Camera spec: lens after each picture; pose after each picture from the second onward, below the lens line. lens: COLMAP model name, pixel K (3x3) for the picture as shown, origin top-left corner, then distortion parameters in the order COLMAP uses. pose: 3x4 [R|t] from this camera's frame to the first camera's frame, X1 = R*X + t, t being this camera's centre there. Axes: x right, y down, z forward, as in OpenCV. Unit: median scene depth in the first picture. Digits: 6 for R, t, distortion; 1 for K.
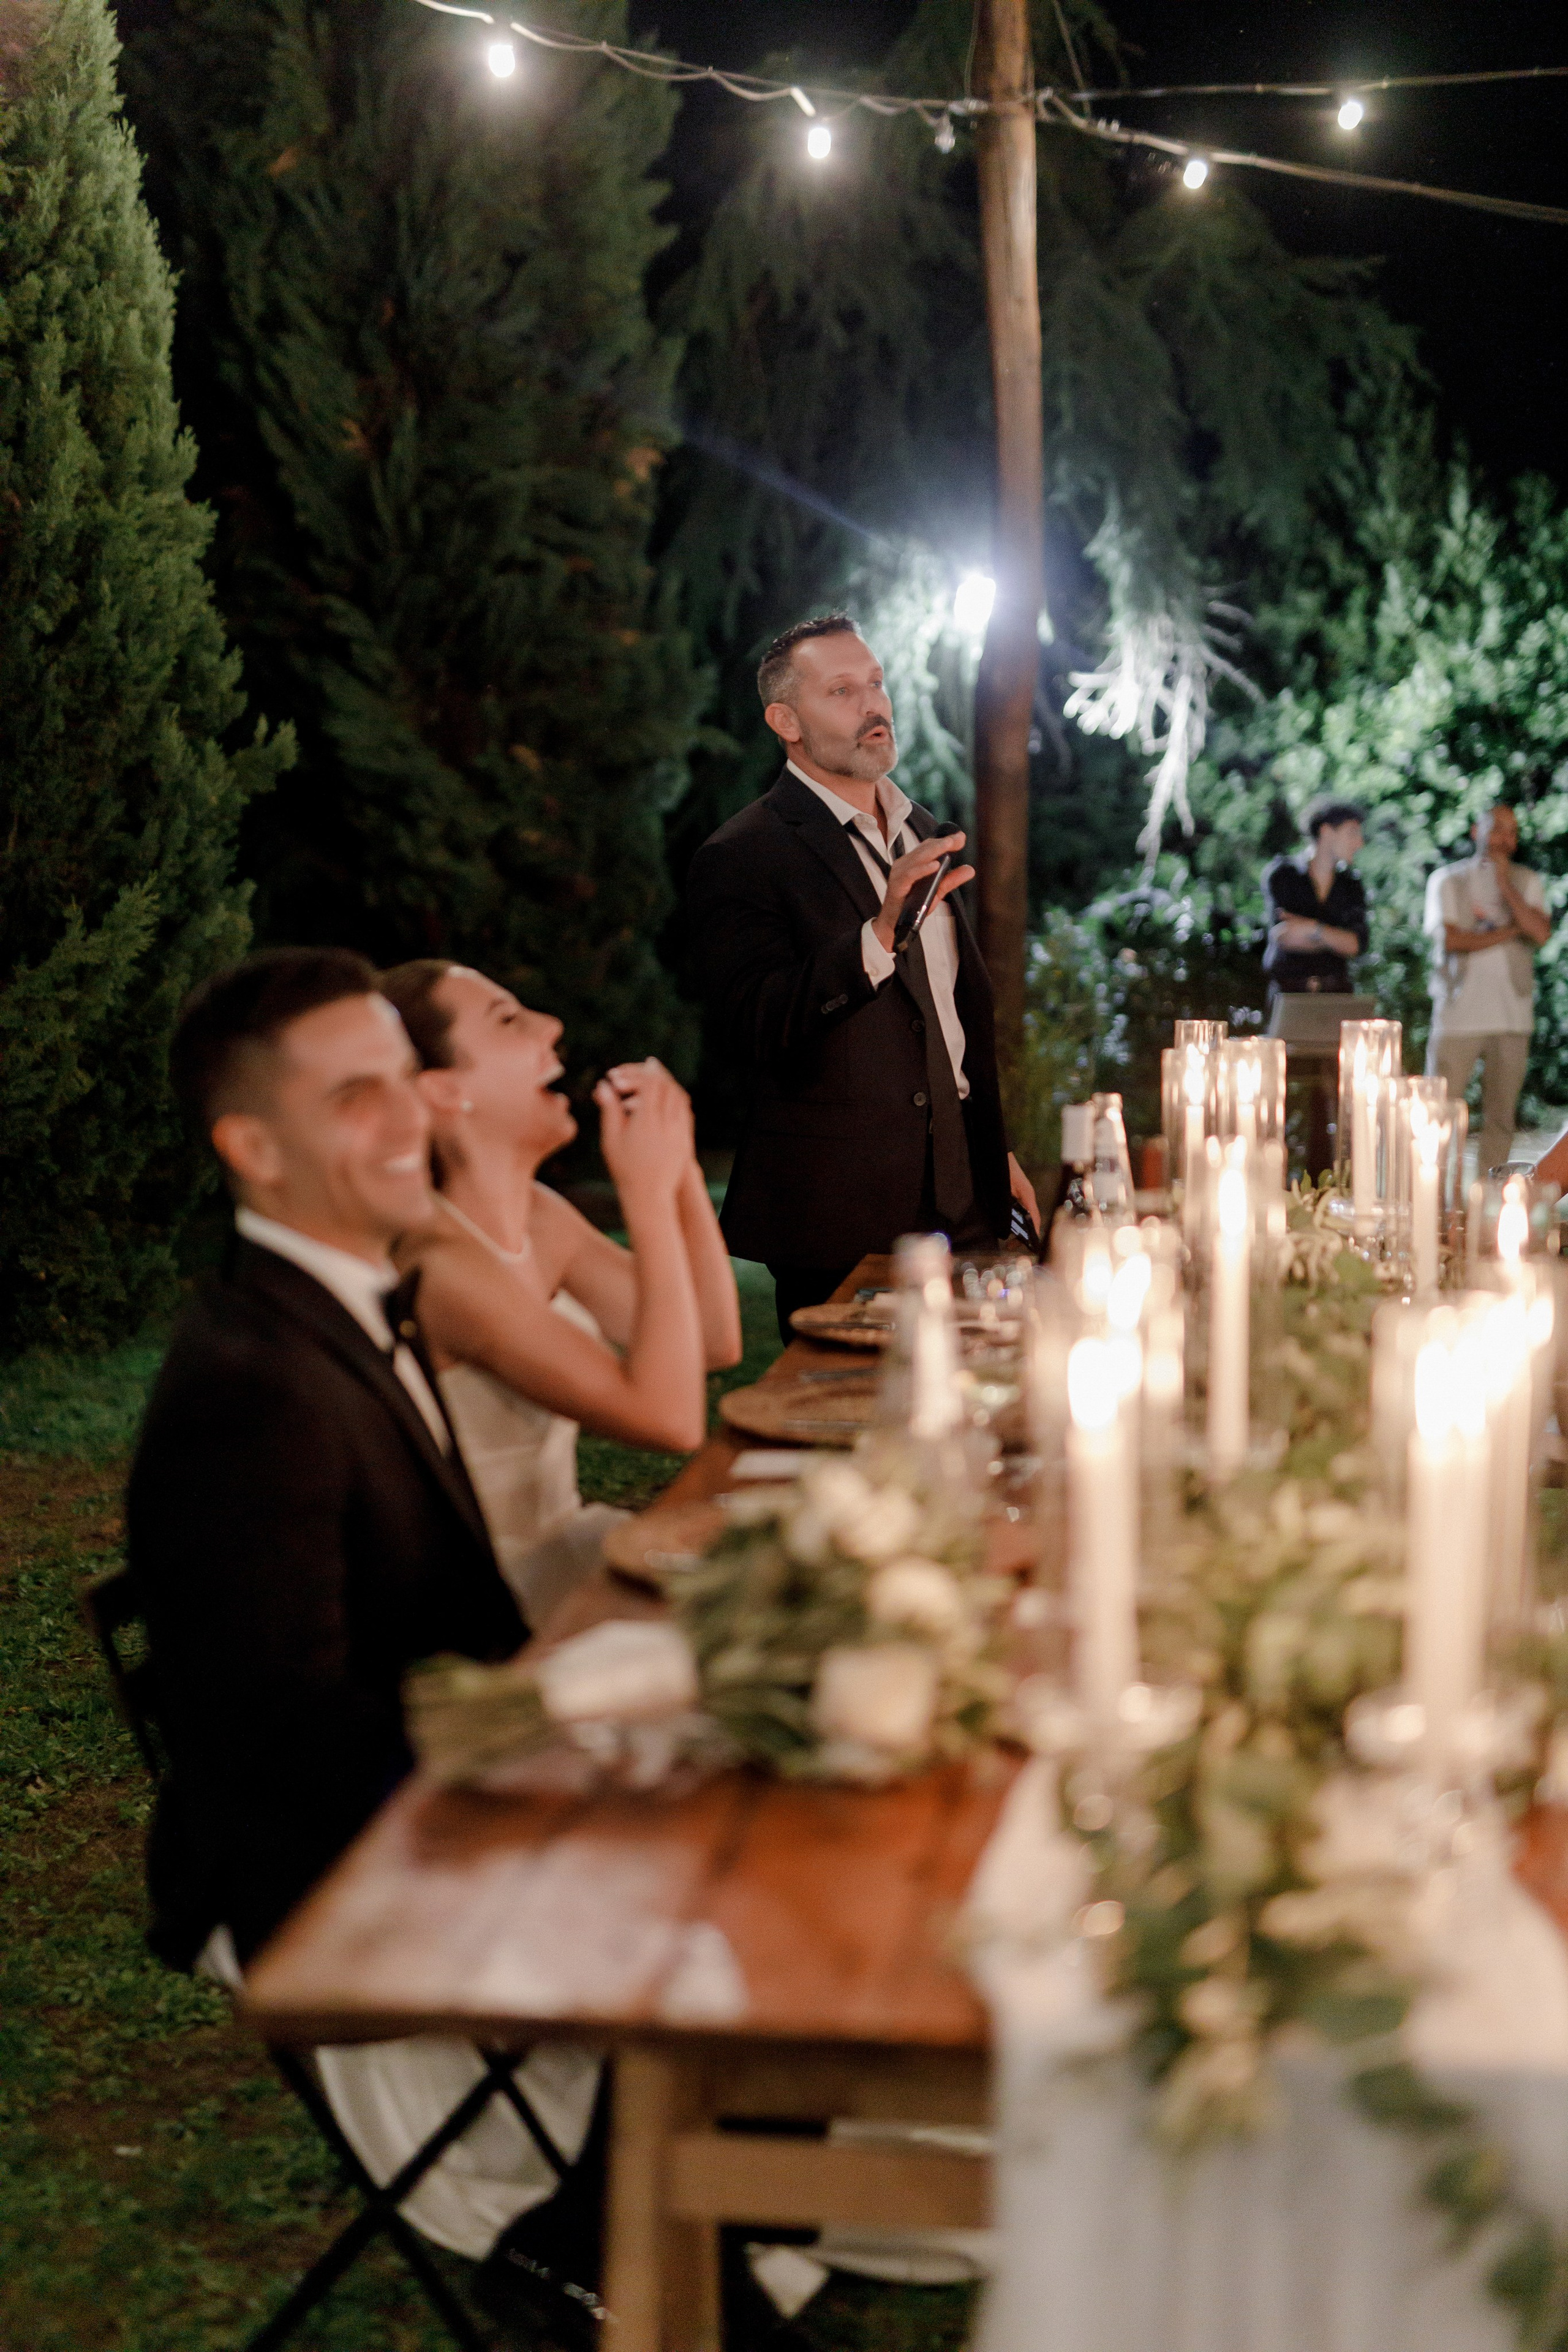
lens RADIAL K [[3223.0, 0, 786.2], [0, 3223.0, 1187.6], [0, 0, 1]] dist [-0.004527, 0.044898]
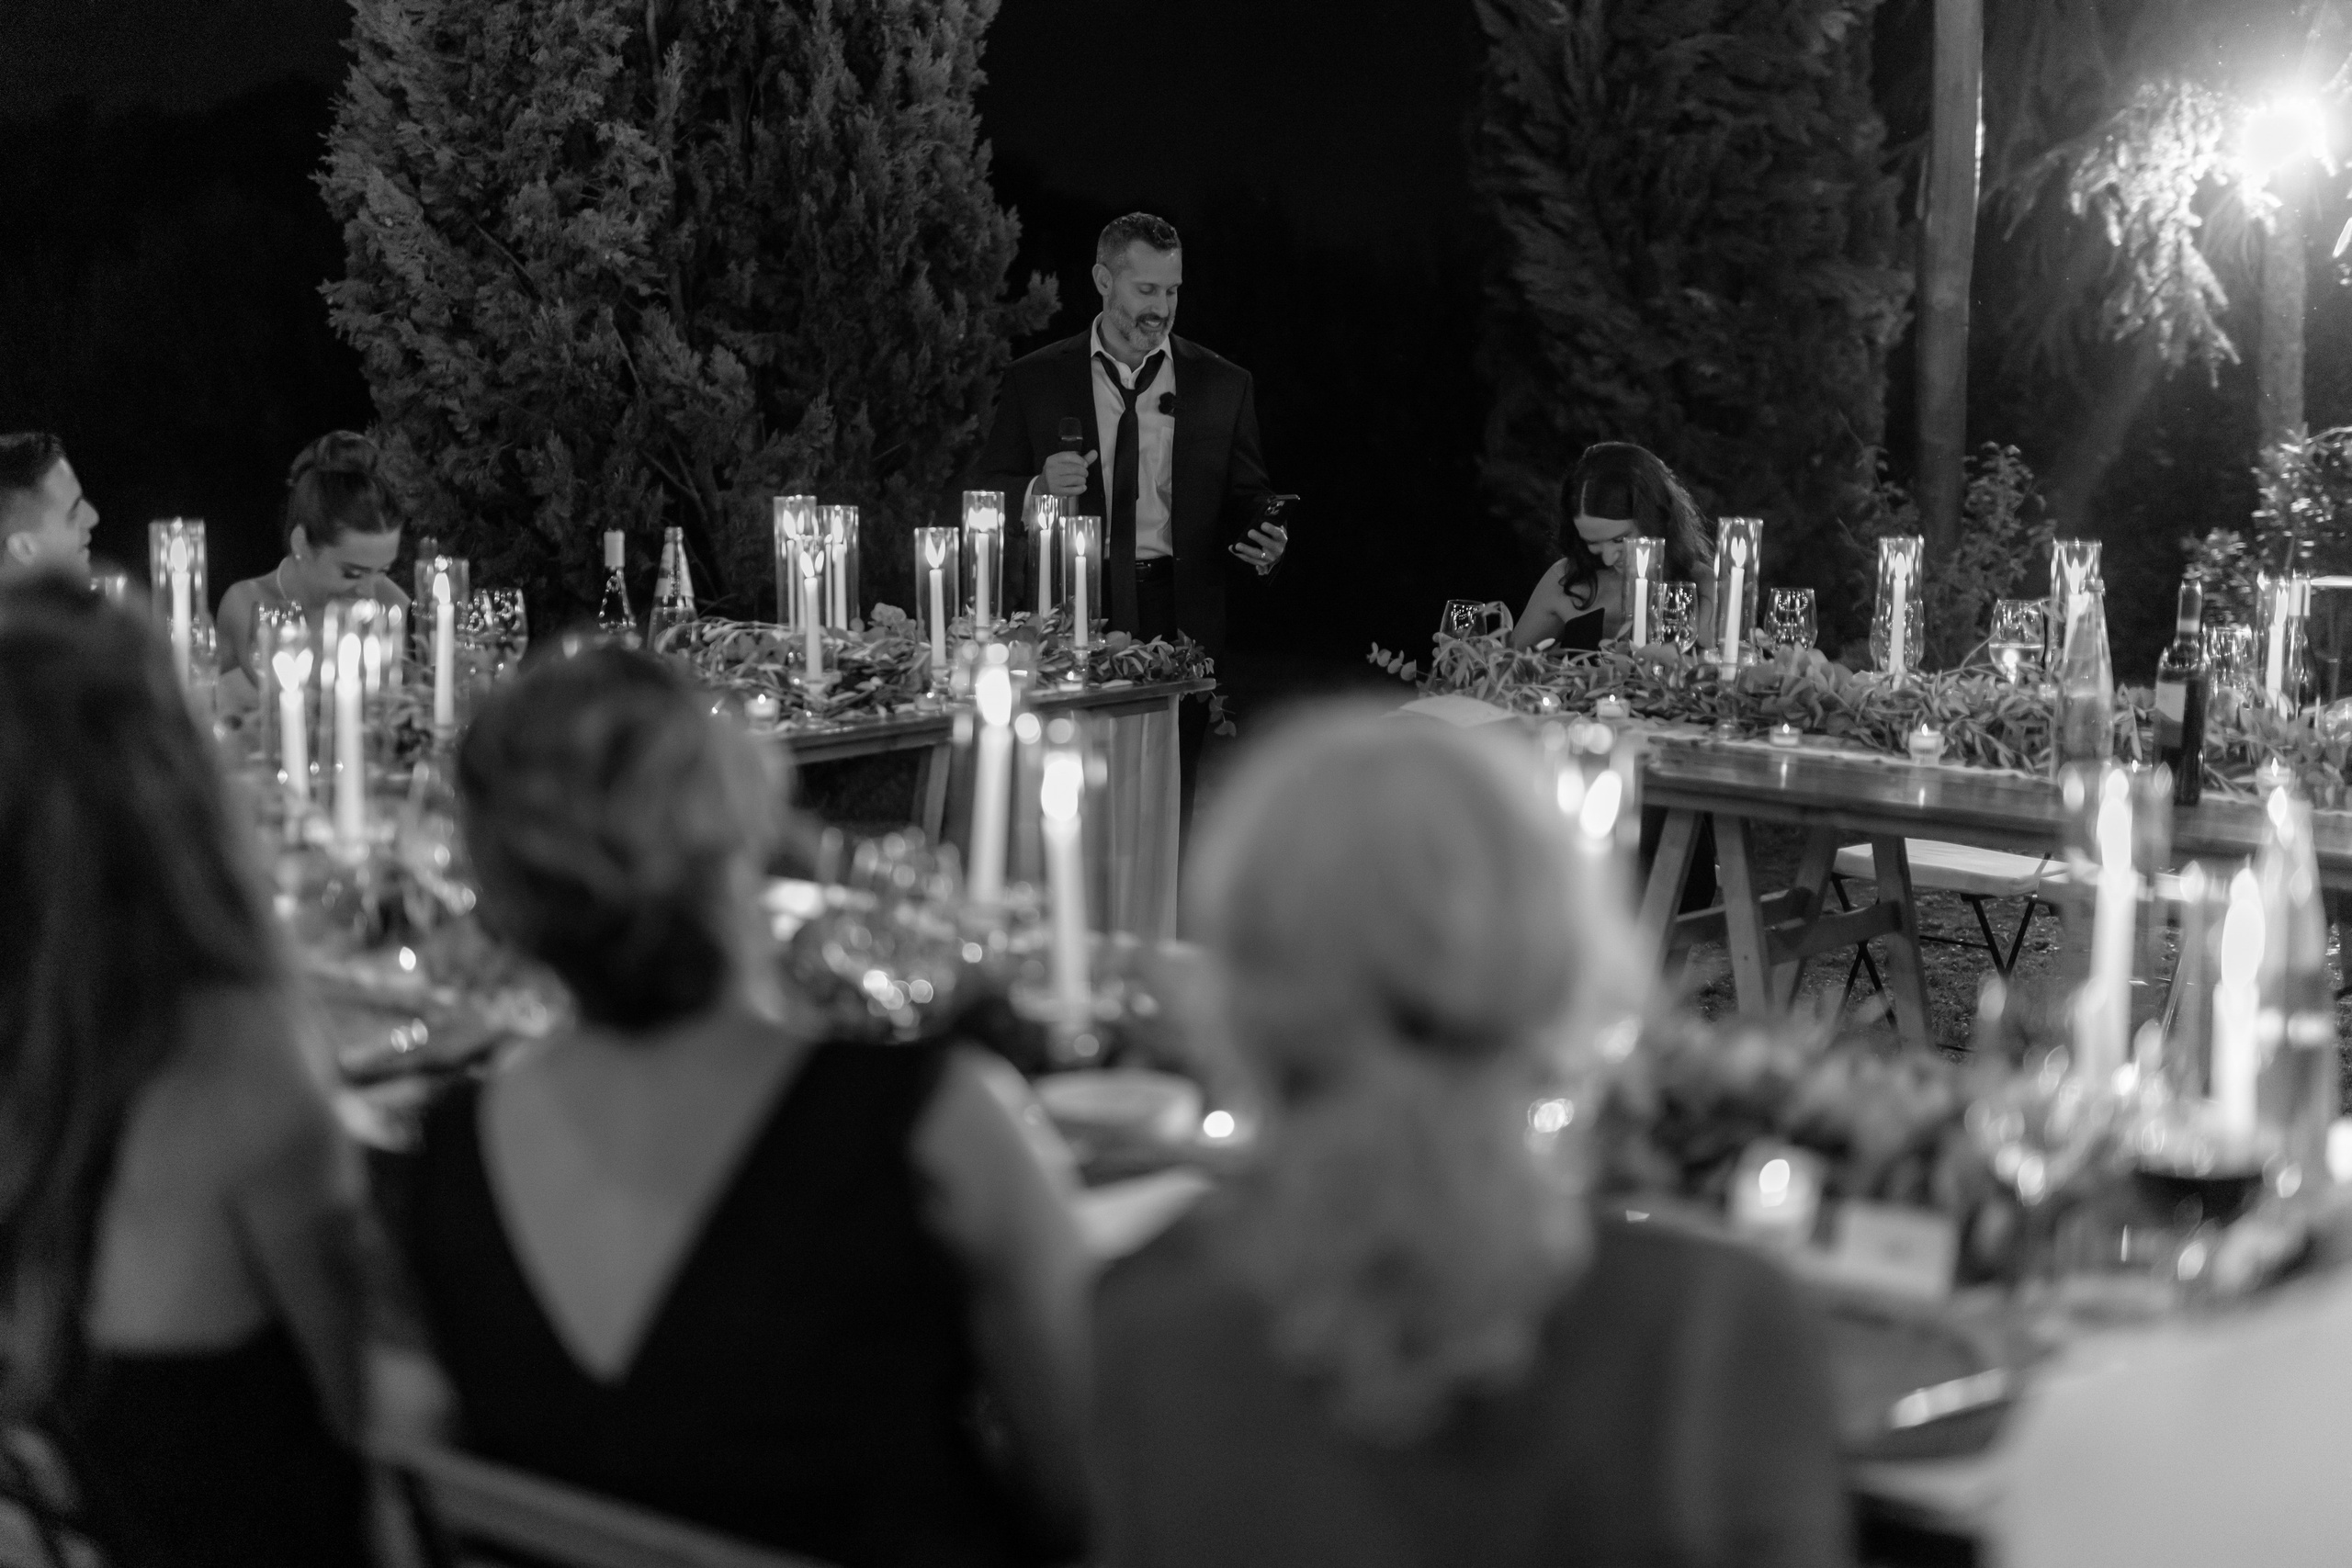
lens RADIAL K [[3269.7, 0, 1176.0], [0, 3269.7, 784.0], [0, 0, 1]] dist [-0.013035, 0.085154]
pose [[0.878348, 0.064224, -0.473687, 0.356075], [-0.056572, 0.997935, 0.030404, 0.010569], [0.474662, 0.000092, 0.880168, -0.084648]]
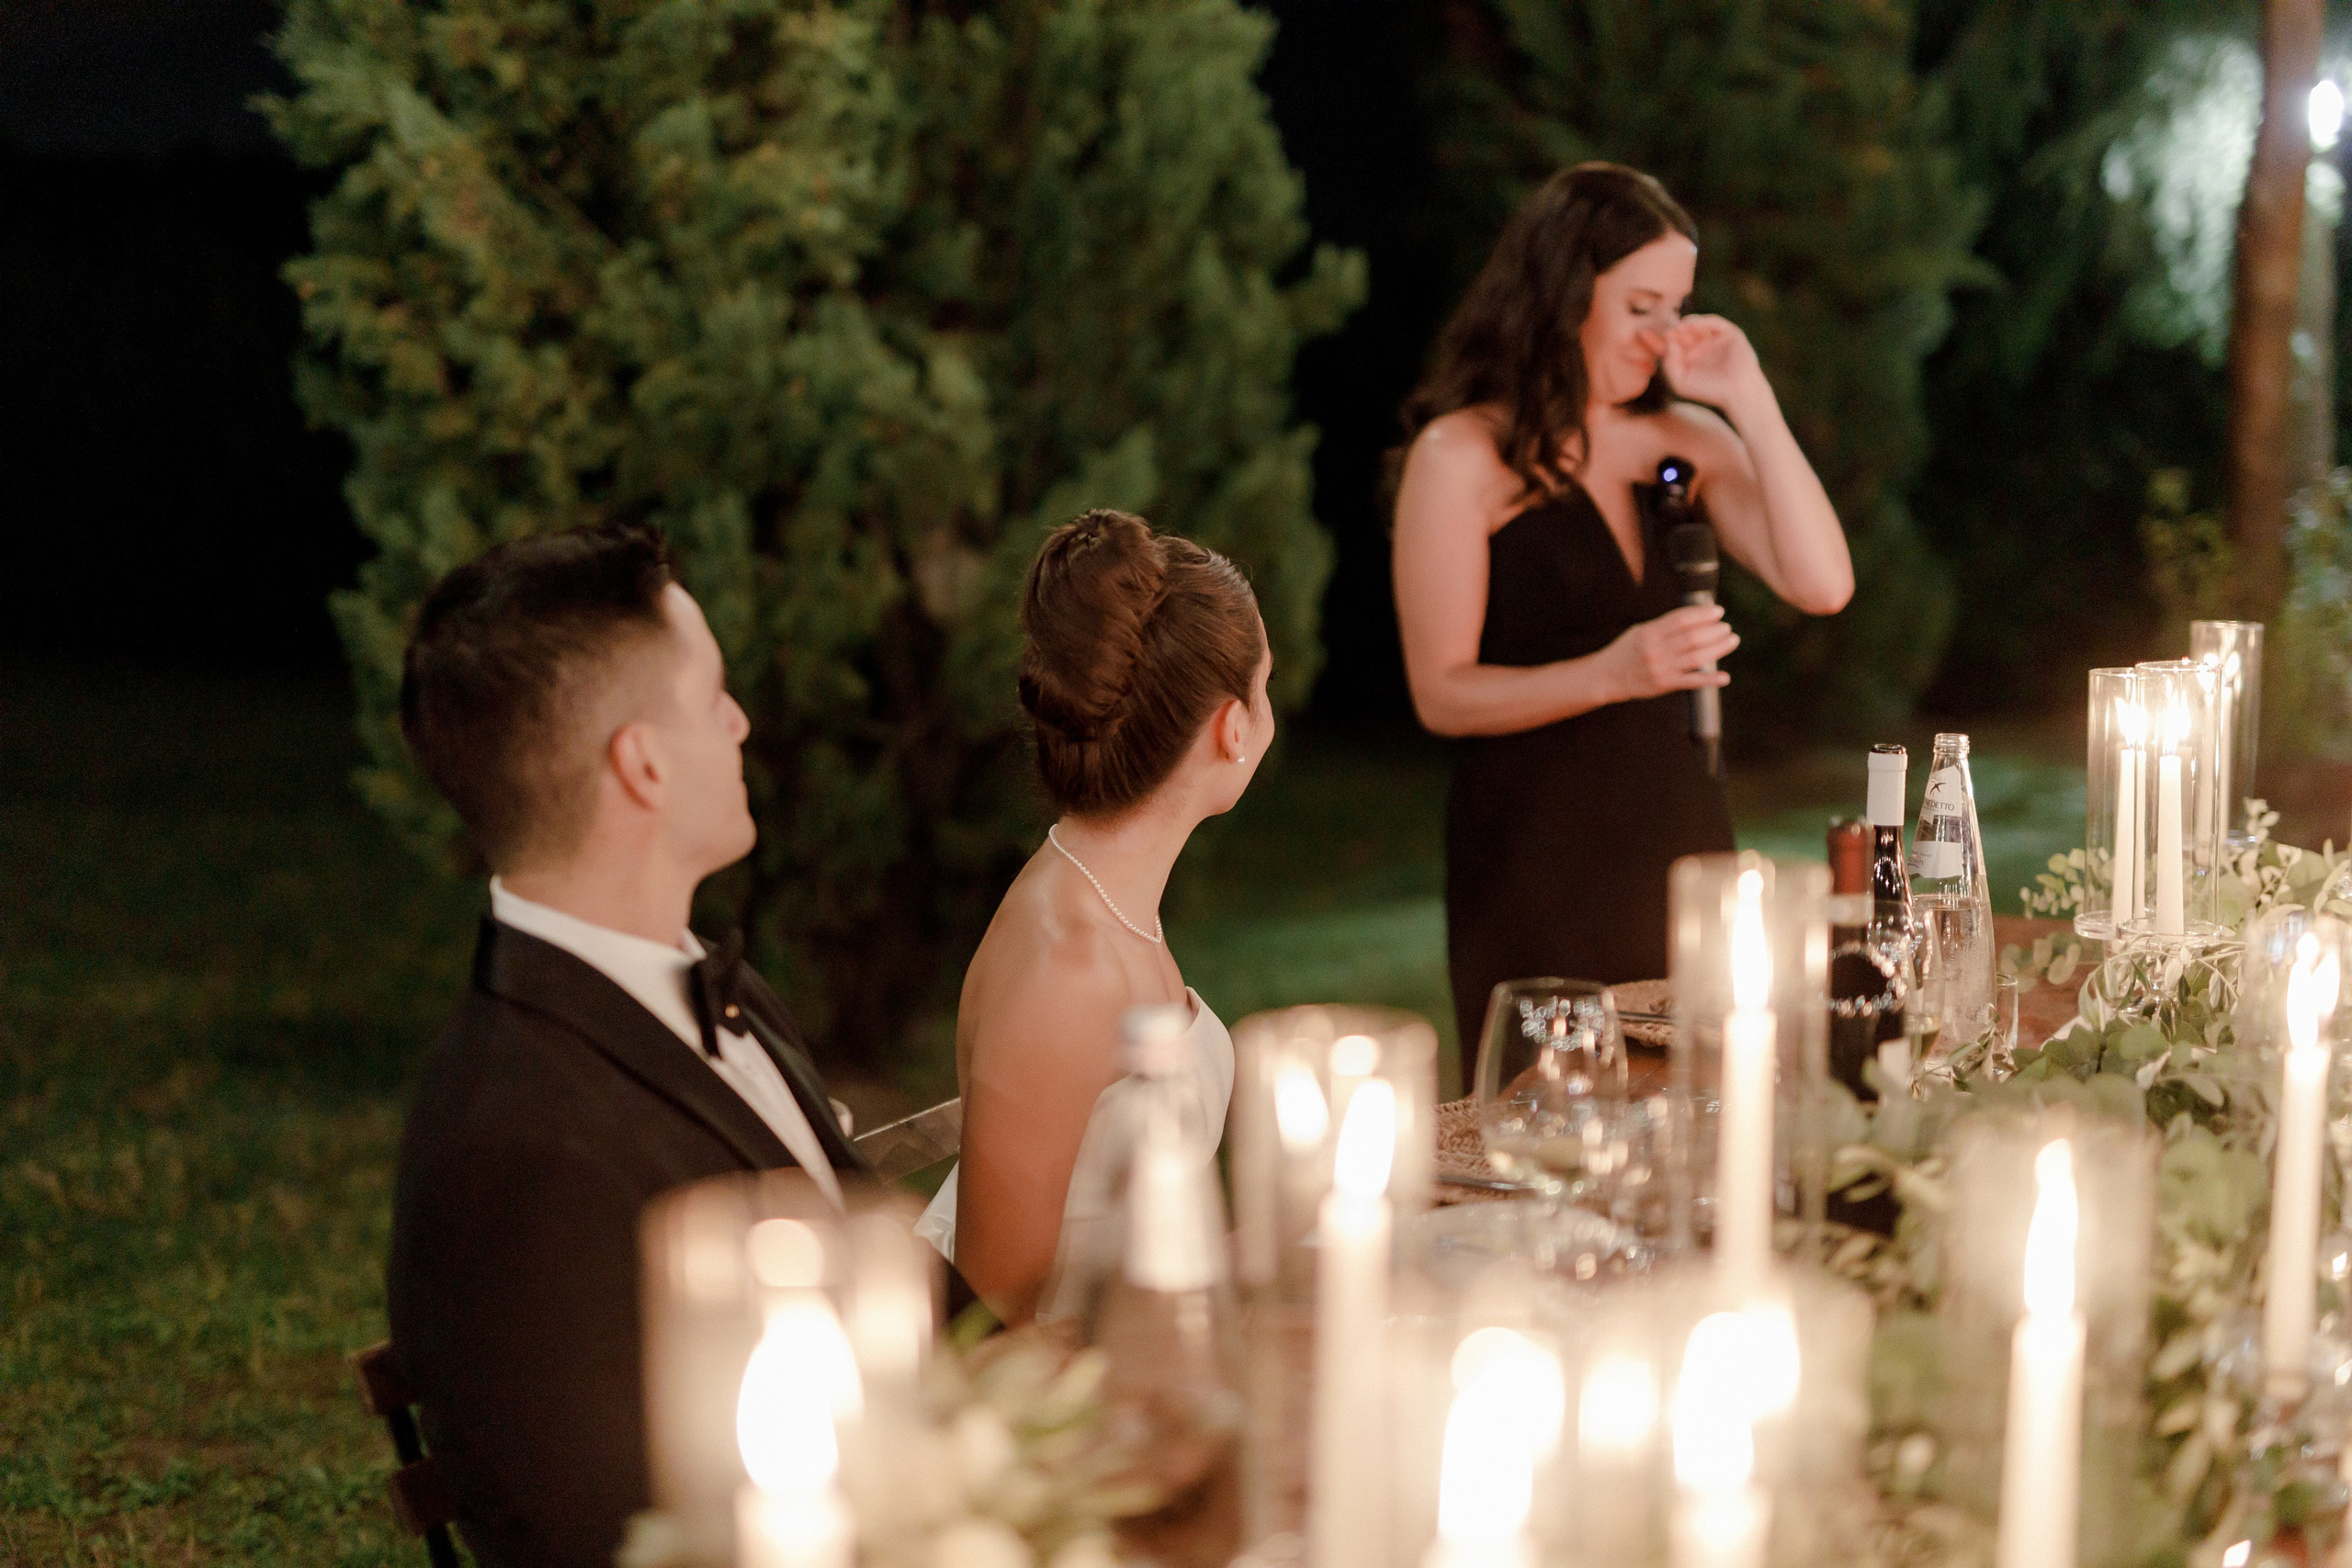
lens RADIAL K [[3236.6, 0, 1164.8], [0, 3236.6, 772.5], [0, 0, 1]] dist [-0.000648, 0.046073]
pose [[0.952128, 0.035440, -0.303637, 0.051678], [-0.031443, 0.999343, 0.018045, -0.009364], [0.304077, -0.007634, 0.952617, 0.082074]]
